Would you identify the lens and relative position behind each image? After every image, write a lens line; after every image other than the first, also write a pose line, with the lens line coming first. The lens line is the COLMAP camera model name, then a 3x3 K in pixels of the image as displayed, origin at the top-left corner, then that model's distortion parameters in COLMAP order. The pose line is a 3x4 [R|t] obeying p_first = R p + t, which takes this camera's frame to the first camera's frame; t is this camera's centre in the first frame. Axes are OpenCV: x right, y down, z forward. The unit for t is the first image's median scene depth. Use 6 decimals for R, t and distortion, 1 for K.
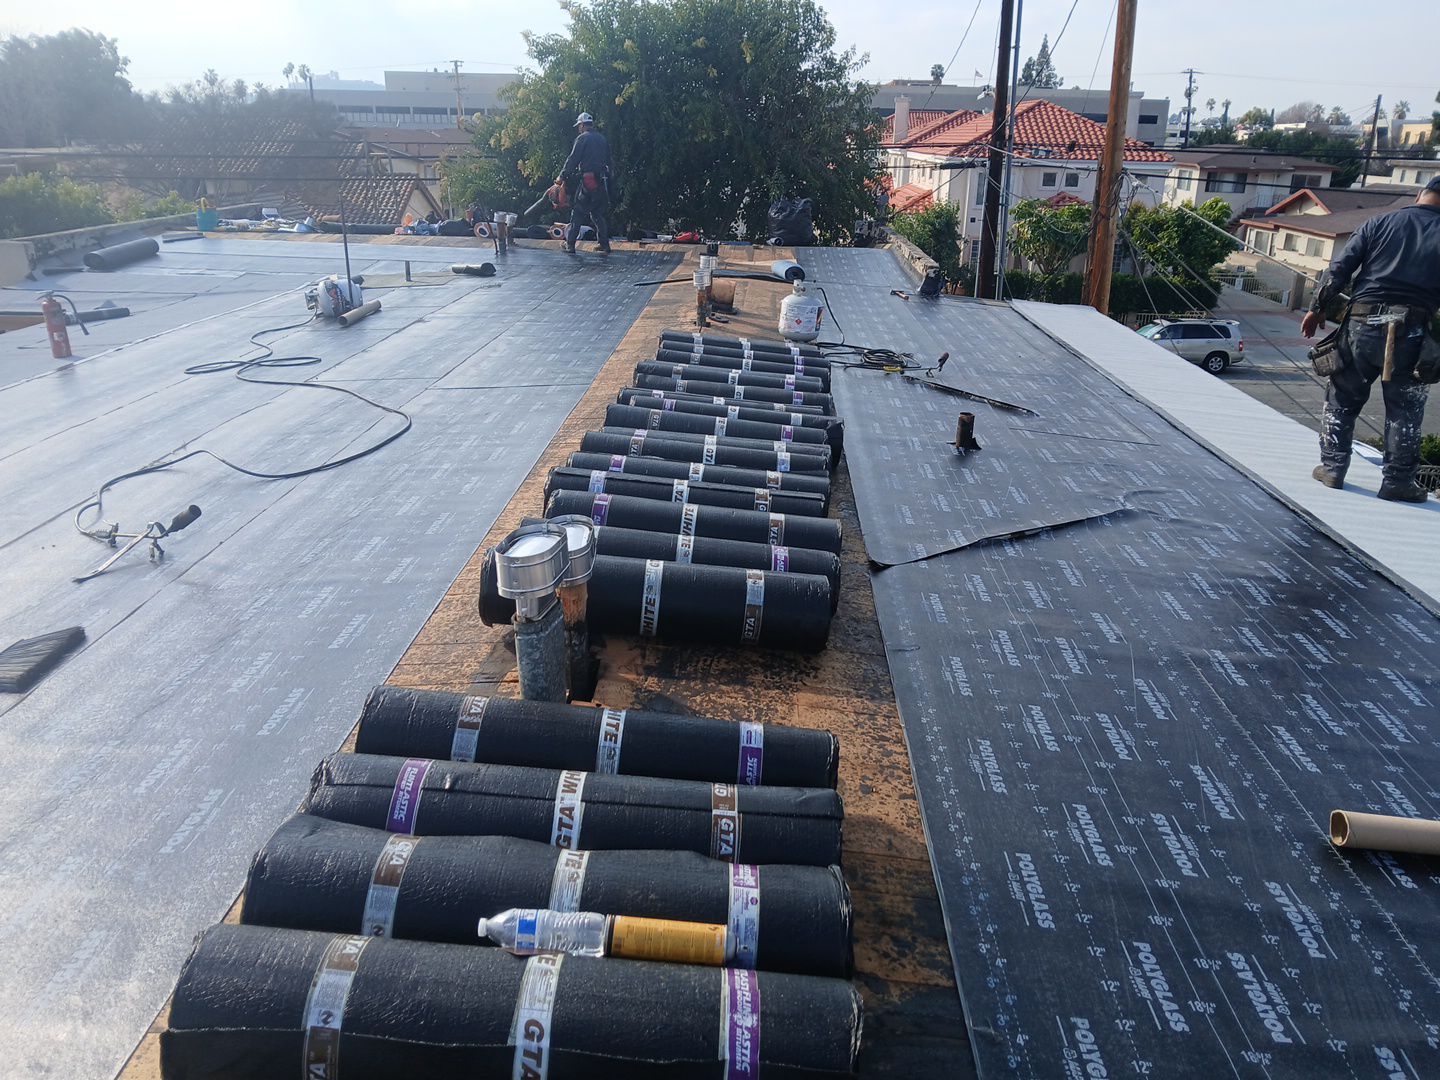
lens RADIAL K [[1110.6, 0, 726.8], [0, 1110.6, 544.9], [0, 0, 1]] dist [0.041837, -0.091530]
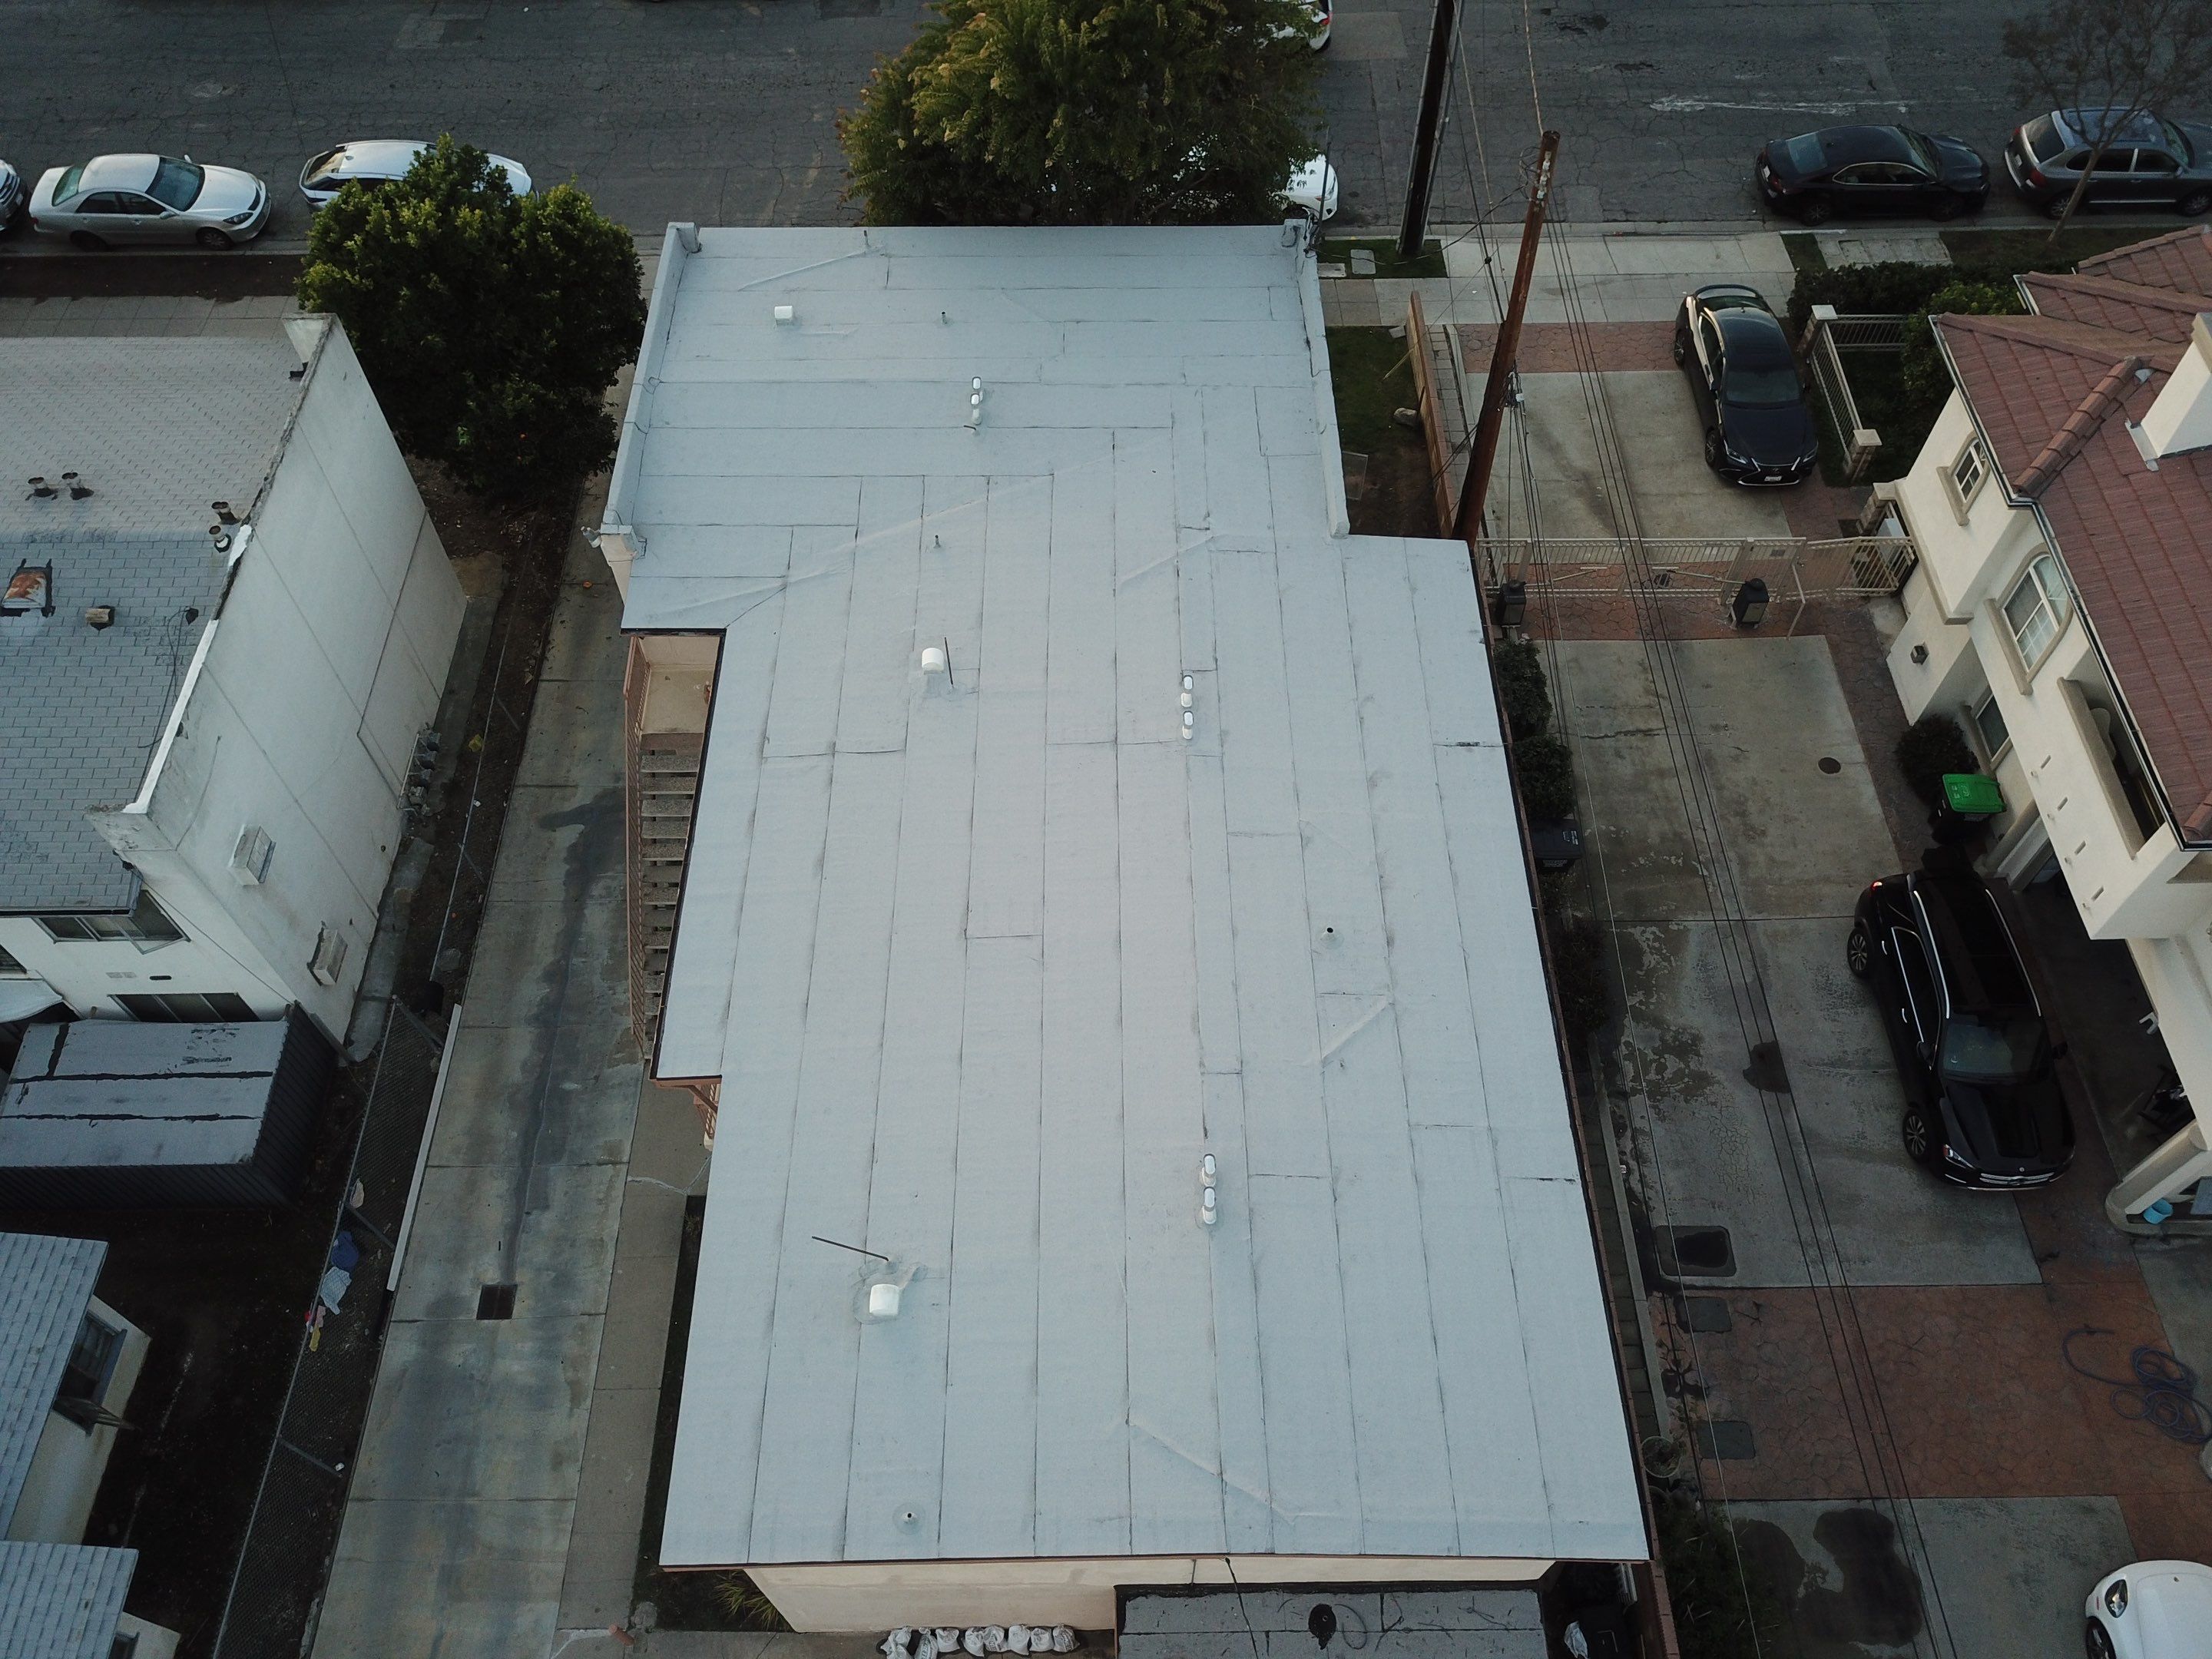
lens RADIAL K [[1685.4, 0, 1115.5], [0, 1685.4, 827.5], [0, 0, 1]] dist [0.022320, -0.014215]
pose [[0.998602, -0.051301, 0.012751, -0.196804], [0.034448, 0.814492, 0.579151, -1.784645], [-0.040097, -0.577902, 0.815120, -1.282872]]
